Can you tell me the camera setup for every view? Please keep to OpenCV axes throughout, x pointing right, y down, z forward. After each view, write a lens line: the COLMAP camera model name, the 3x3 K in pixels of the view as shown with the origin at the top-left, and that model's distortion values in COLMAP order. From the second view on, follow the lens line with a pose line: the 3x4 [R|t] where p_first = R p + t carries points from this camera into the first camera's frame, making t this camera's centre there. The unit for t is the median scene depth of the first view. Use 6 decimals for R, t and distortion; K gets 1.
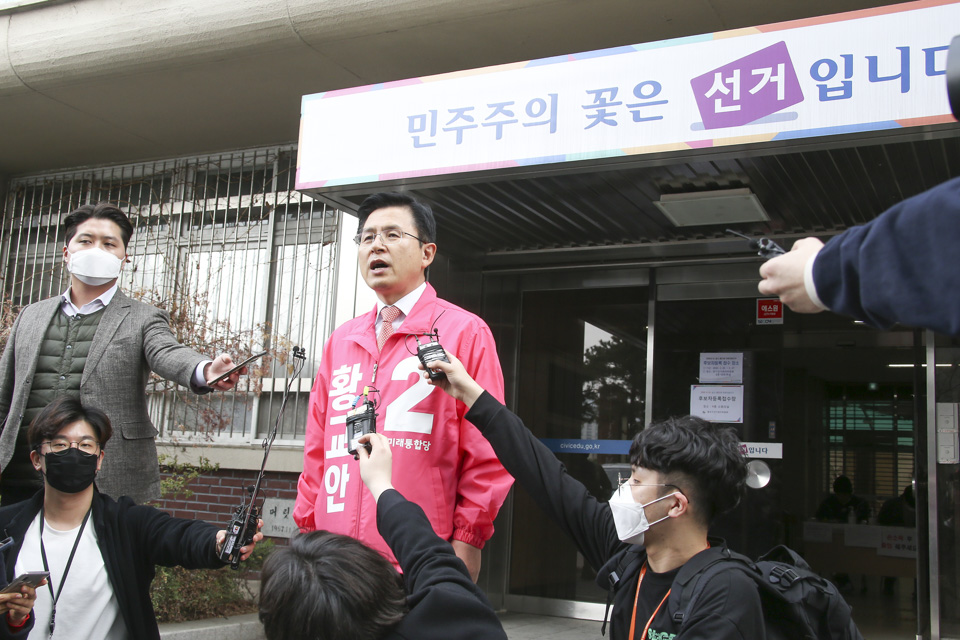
lens RADIAL K [[997.1, 0, 495.8], [0, 997.1, 318.7], [0, 0, 1]] dist [-0.090828, 0.248828]
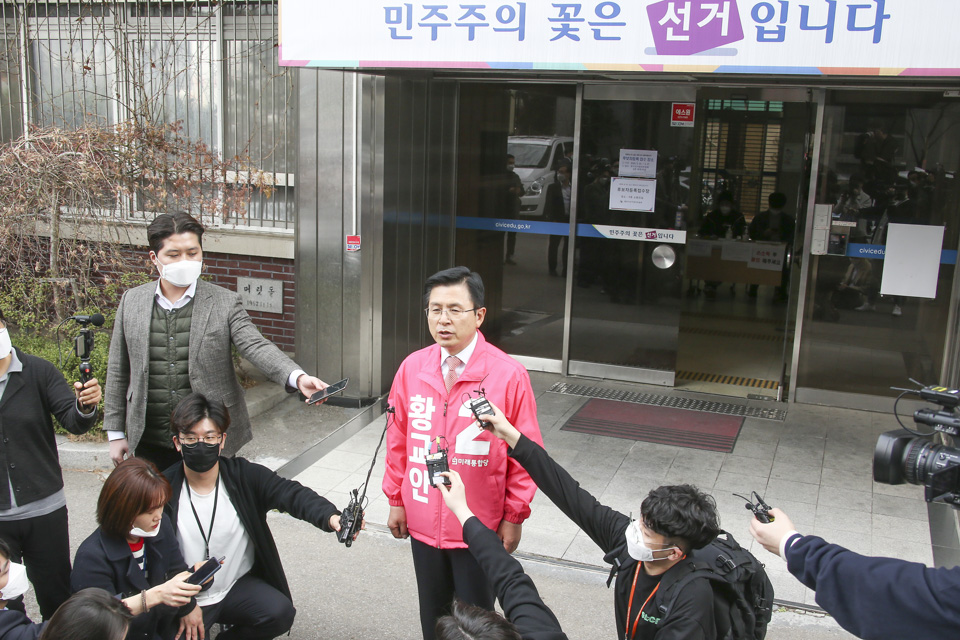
lens RADIAL K [[947.1, 0, 493.0], [0, 947.1, 298.6], [0, 0, 1]] dist [-0.014574, -0.005730]
pose [[0.993812, -0.033054, 0.106042, -0.109262], [-0.005067, 0.940209, 0.340559, -0.310053], [-0.110959, -0.338989, 0.934224, -0.108619]]
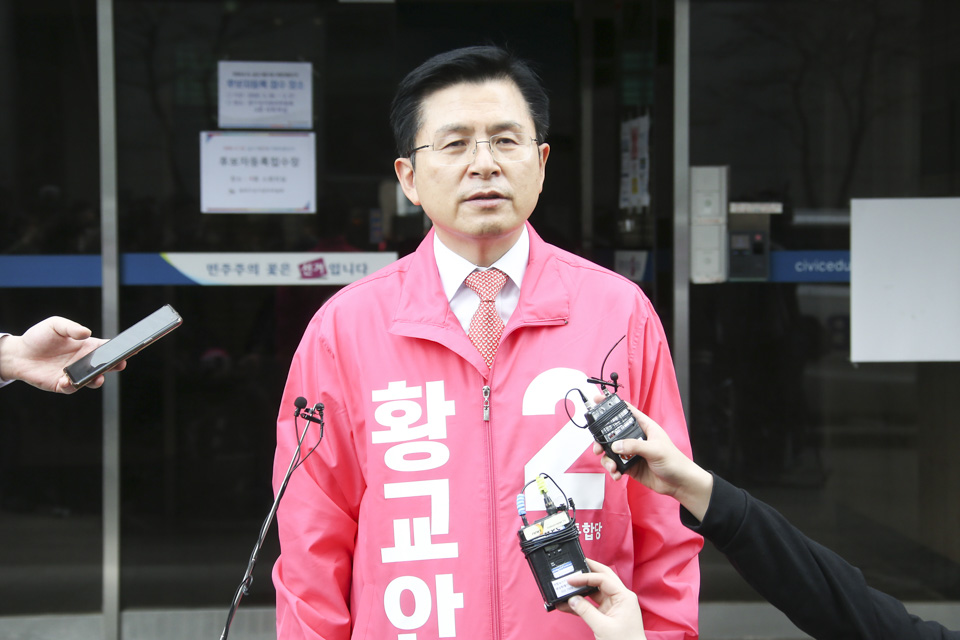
lens RADIAL K [[2397.2, 0, 478.3], [0, 2397.2, 295.7], [0, 0, 1]] dist [0.391640, -0.016272]
pose [[0.869456, -0.066977, 0.489450, -0.435724], [-0.034985, 0.979931, 0.196242, -0.147890], [-0.492771, -0.187747, 0.849663, -0.054515]]
